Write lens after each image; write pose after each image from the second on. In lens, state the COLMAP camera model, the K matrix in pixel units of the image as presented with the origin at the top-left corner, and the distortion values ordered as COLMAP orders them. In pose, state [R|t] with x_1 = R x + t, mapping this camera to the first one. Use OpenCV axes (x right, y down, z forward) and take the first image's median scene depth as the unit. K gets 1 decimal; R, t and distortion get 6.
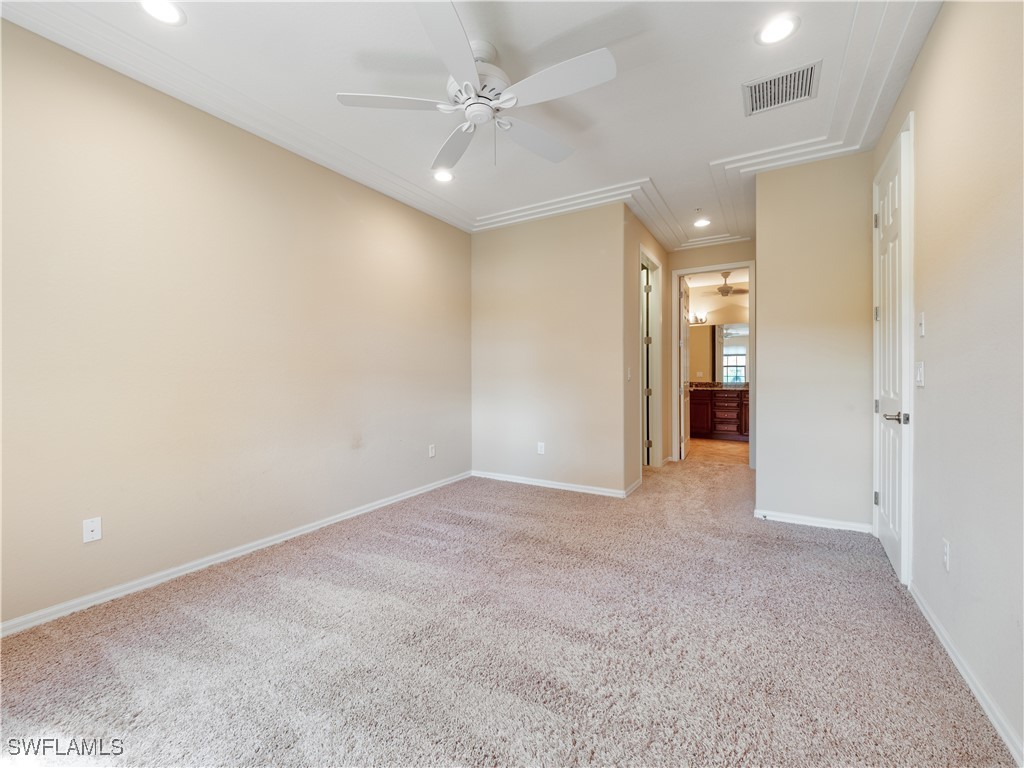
lens RADIAL K [[434.2, 0, 511.4], [0, 434.2, 377.6], [0, 0, 1]] dist [0.007884, -0.006943]
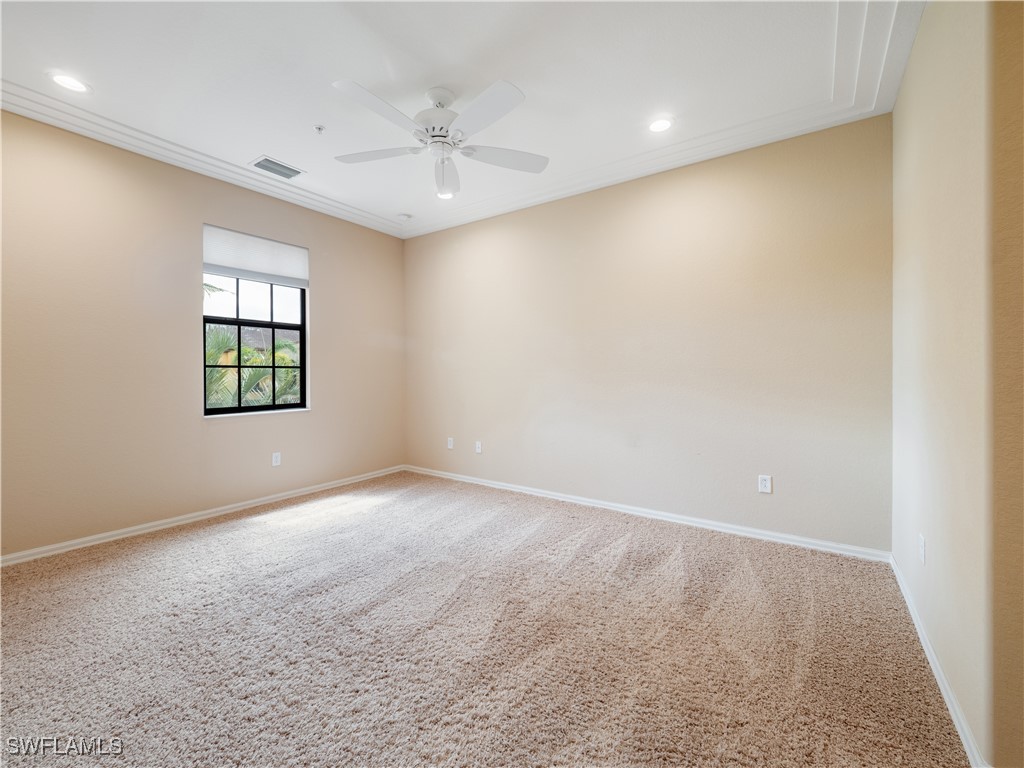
lens RADIAL K [[434.2, 0, 510.9], [0, 434.2, 379.3], [0, 0, 1]] dist [0.007884, -0.006943]
pose [[-0.085139, 0.016701, -0.996229, 0.871964], [-0.007908, 0.999817, 0.017437, -0.011840], [0.996338, 0.009362, -0.084992, 1.055849]]
